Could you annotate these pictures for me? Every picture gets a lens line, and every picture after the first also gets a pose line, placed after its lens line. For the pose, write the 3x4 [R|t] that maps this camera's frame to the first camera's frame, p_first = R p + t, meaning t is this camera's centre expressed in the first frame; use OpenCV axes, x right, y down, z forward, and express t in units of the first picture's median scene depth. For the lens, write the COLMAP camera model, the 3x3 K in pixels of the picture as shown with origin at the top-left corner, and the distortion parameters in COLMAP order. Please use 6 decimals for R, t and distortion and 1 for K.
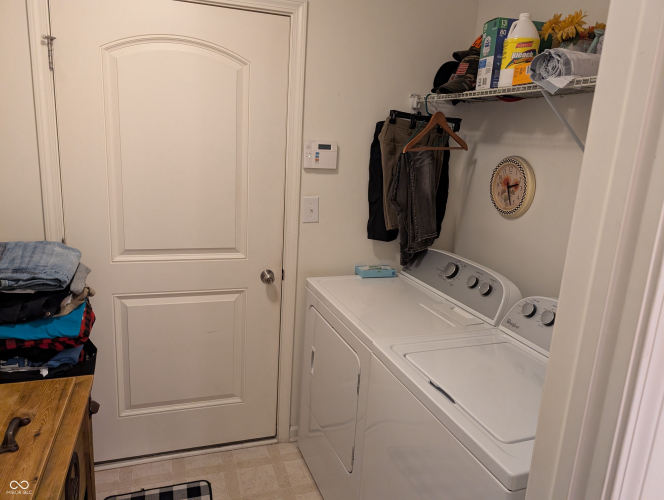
lens RADIAL K [[480.5, 0, 327.9], [0, 480.5, 245.1], [0, 0, 1]] dist [0.028835, -0.028498]
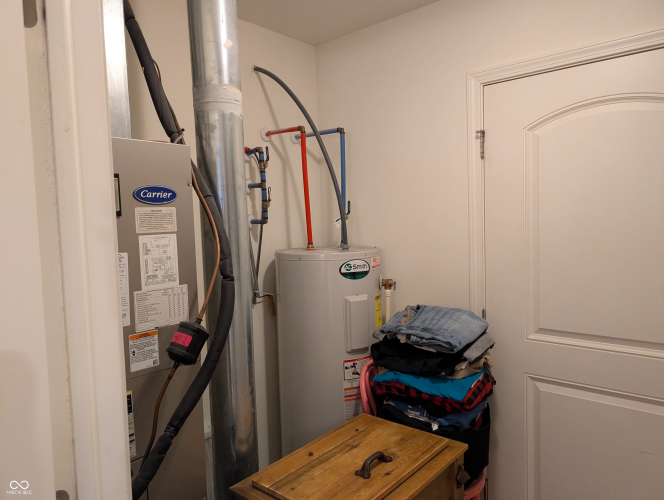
lens RADIAL K [[480.5, 0, 327.9], [0, 480.5, 245.1], [0, 0, 1]] dist [0.028835, -0.028498]
pose [[0.492337, -0.023293, -0.870093, 0.254609], [-0.131157, 0.986242, -0.100617, -0.001657], [0.860466, 0.163656, 0.482508, 0.197355]]
